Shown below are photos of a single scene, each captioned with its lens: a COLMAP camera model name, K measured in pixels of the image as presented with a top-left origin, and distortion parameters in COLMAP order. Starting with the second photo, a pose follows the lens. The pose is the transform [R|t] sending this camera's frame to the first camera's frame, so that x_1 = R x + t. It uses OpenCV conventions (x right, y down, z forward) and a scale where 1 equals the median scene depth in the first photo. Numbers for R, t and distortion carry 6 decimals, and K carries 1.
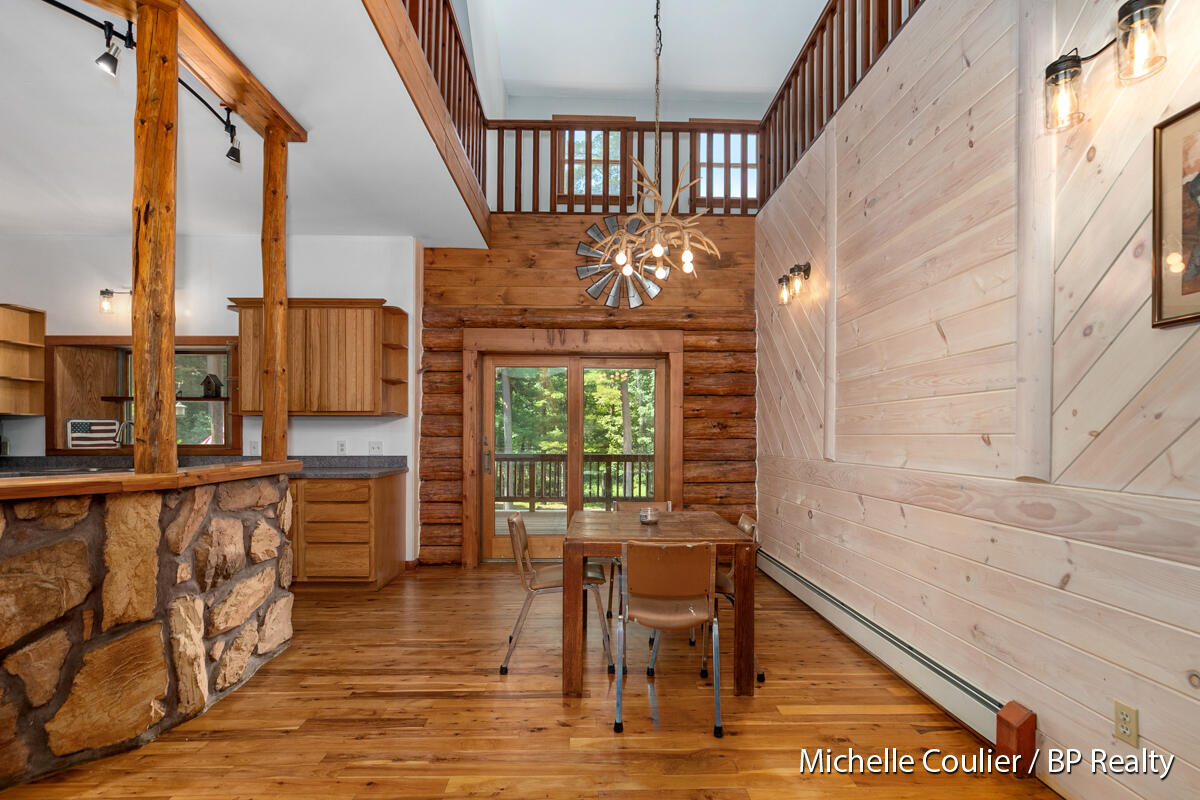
lens RADIAL K [[562.9, 0, 599.5], [0, 562.9, 429.8], [0, 0, 1]] dist [-0.000319, 0.000443]
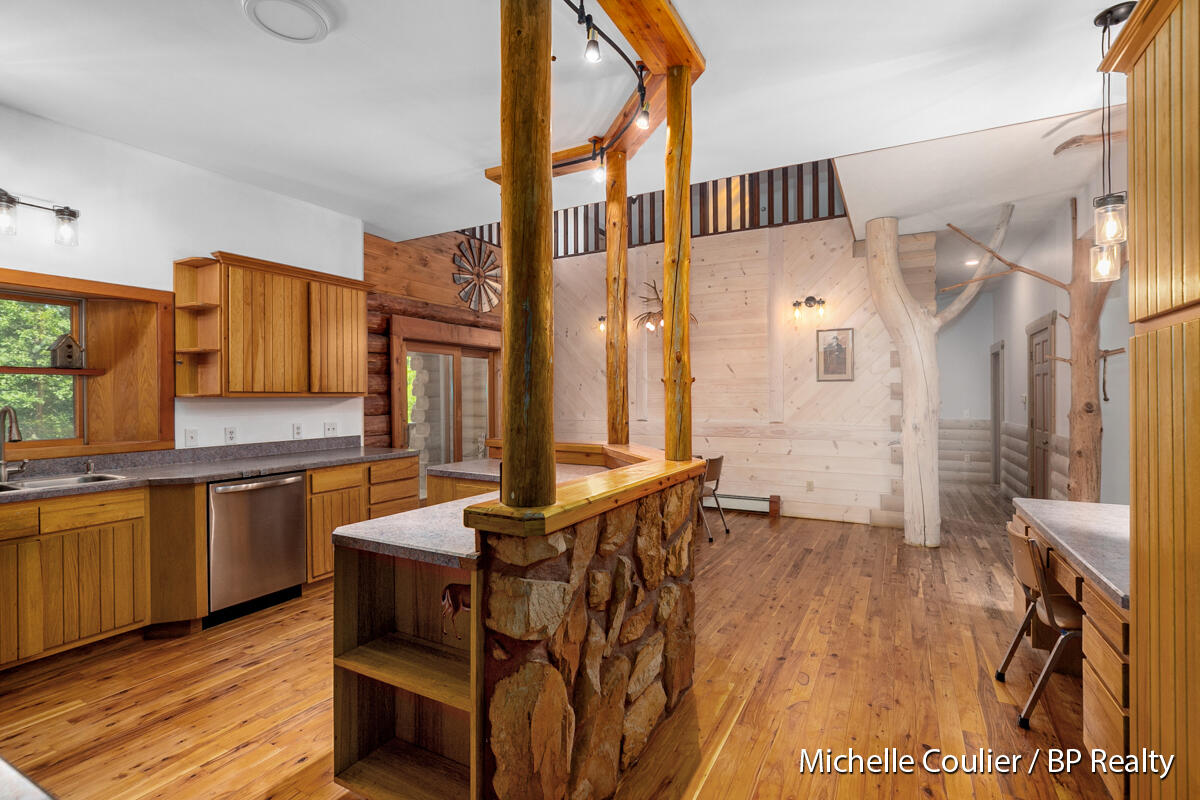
lens RADIAL K [[560.1, 0, 600.5], [0, 560.1, 388.4], [0, 0, 1]] dist [-0.003468, -0.000360]
pose [[0.498229, 0.006837, 0.867018, -1.911979], [-0.002989, 0.999977, -0.006167, -0.064162], [-0.867040, 0.000481, 0.498238, 0.226381]]
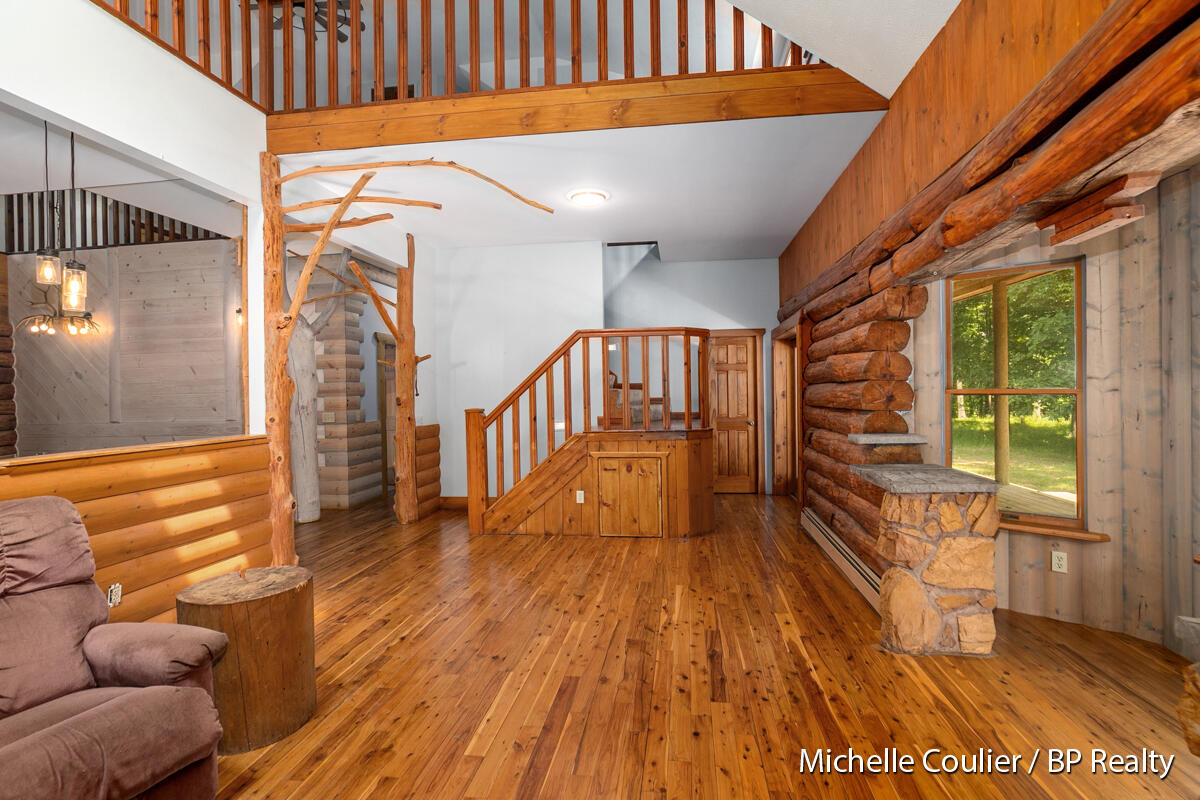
lens RADIAL K [[560.1, 0, 600.5], [0, 560.1, 388.4], [0, 0, 1]] dist [-0.003468, -0.000360]
pose [[0.177374, -0.004621, 0.984133, -1.692684], [0.012312, 0.999921, 0.002476, -0.067954], [-0.984066, 0.011678, 0.177417, -1.411956]]
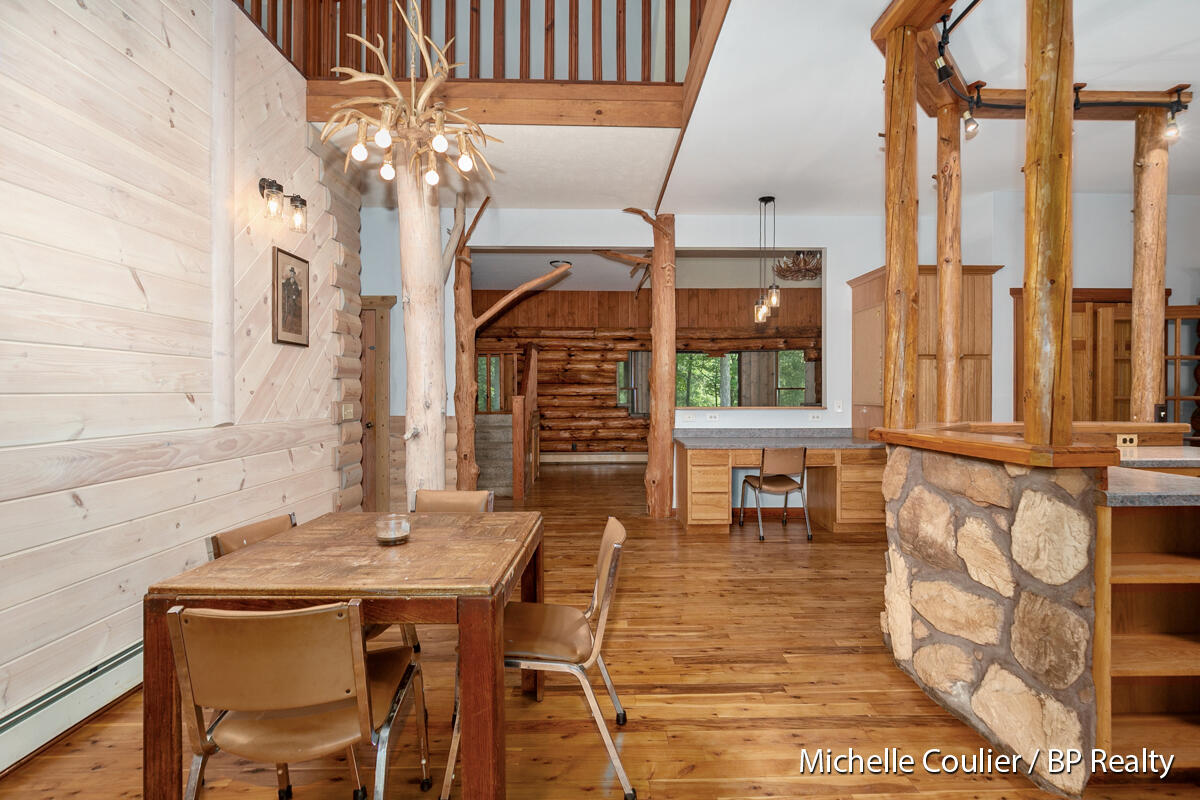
lens RADIAL K [[550.4, 0, 609.5], [0, 550.4, 393.8], [0, 0, 1]] dist [-0.001658, -0.000195]
pose [[-0.999980, -0.003624, 0.005214, -0.168798], [-0.003652, 0.999979, -0.005331, 0.010624], [-0.005195, -0.005350, -0.999972, 1.868244]]
